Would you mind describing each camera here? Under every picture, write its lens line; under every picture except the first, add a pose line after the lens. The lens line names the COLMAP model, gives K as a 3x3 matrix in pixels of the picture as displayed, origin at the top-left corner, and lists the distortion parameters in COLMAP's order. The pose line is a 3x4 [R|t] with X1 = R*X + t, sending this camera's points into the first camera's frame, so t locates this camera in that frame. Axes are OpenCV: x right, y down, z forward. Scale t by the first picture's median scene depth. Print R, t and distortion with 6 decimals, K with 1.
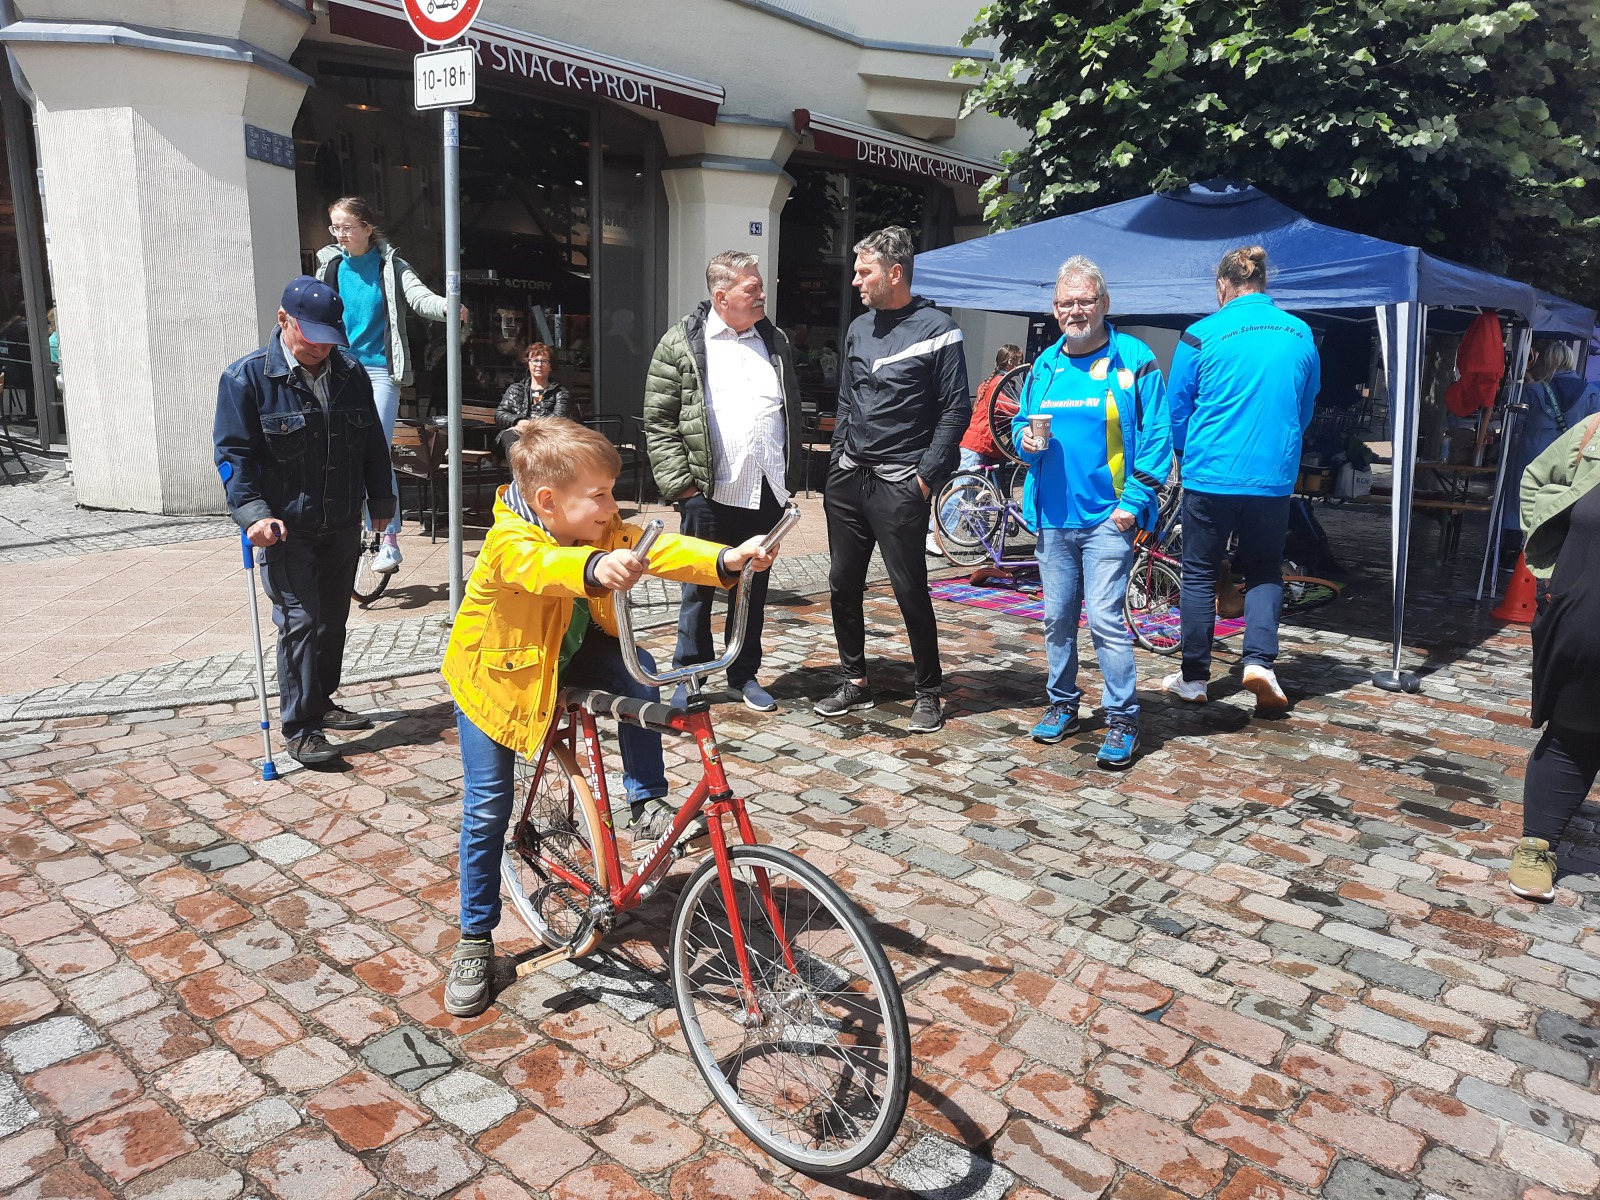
lens RADIAL K [[1177.7, 0, 798.8], [0, 1177.7, 624.9], [0, 0, 1]] dist [0.067627, -0.061171]
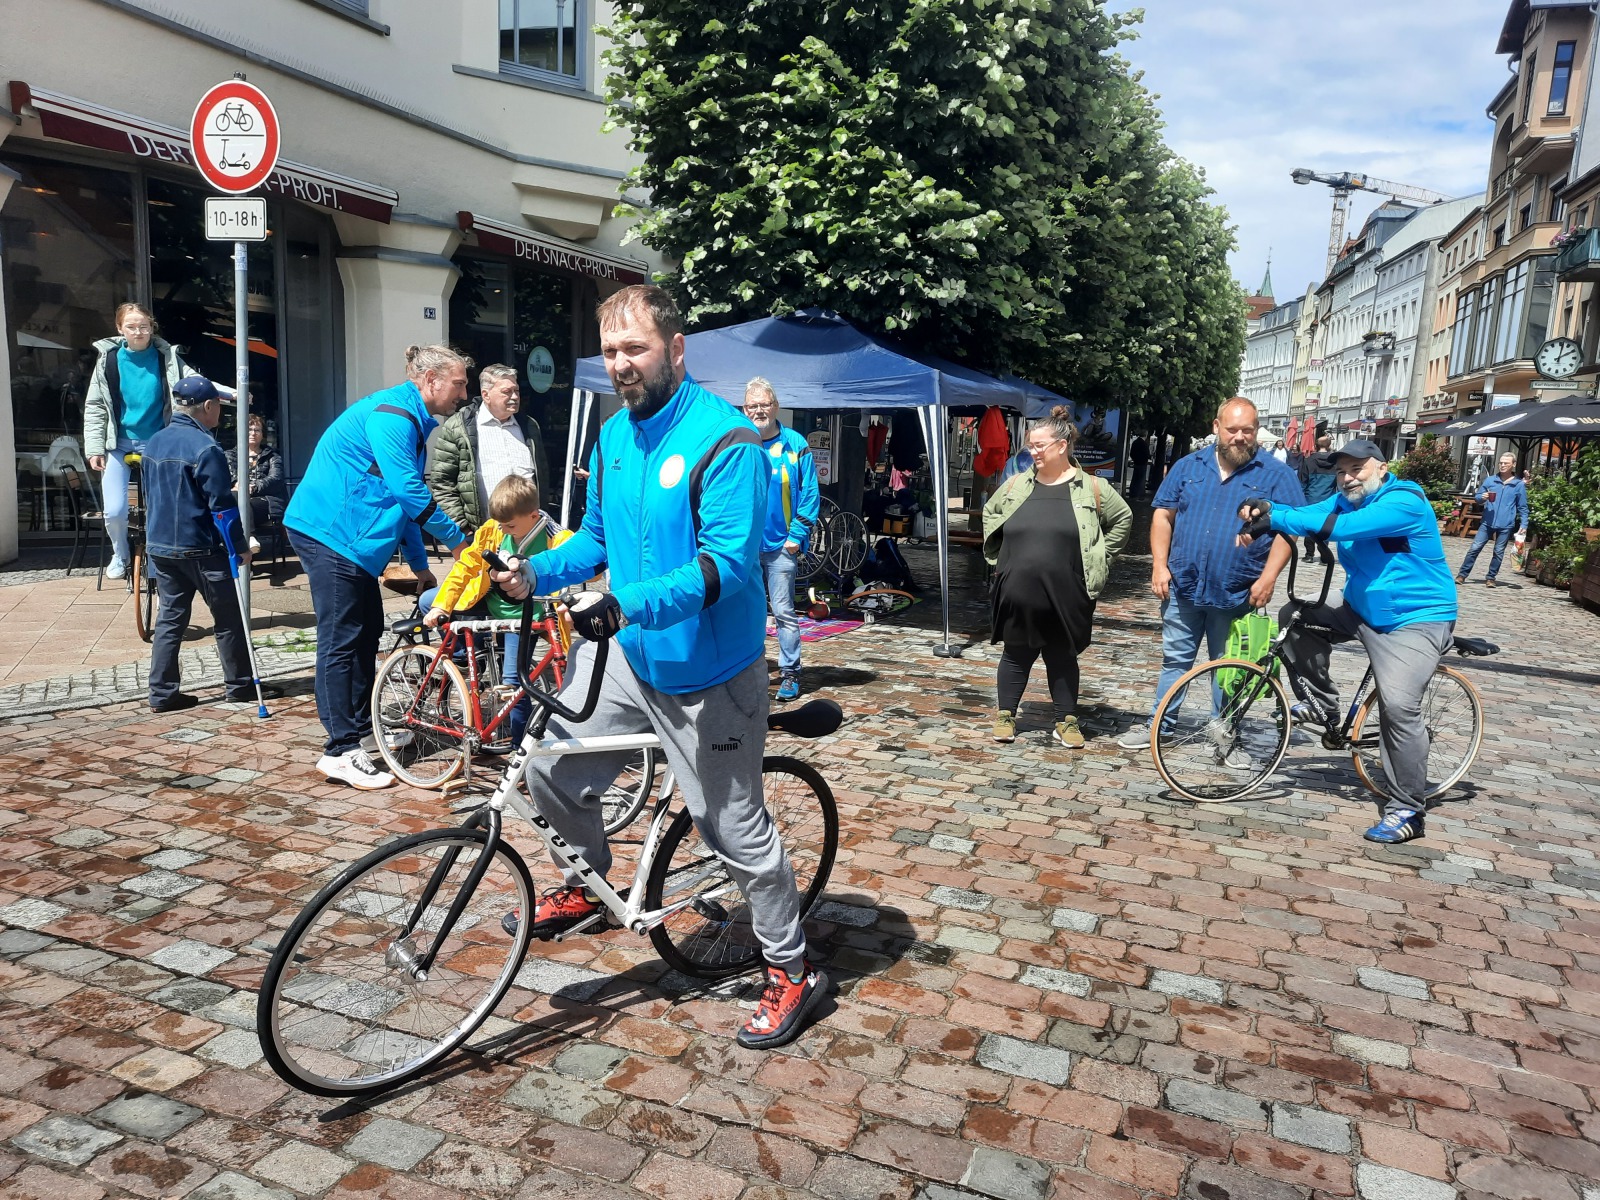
lens RADIAL K [[1165.7, 0, 800.0], [0, 1165.7, 600.0], [0, 0, 1]] dist [0.033083, -0.001727]
pose [[0.952217, -0.037836, 0.303069, -0.108009], [0.058736, 0.996460, -0.060144, 0.054005], [-0.299721, 0.075071, 0.951069, -0.314374]]
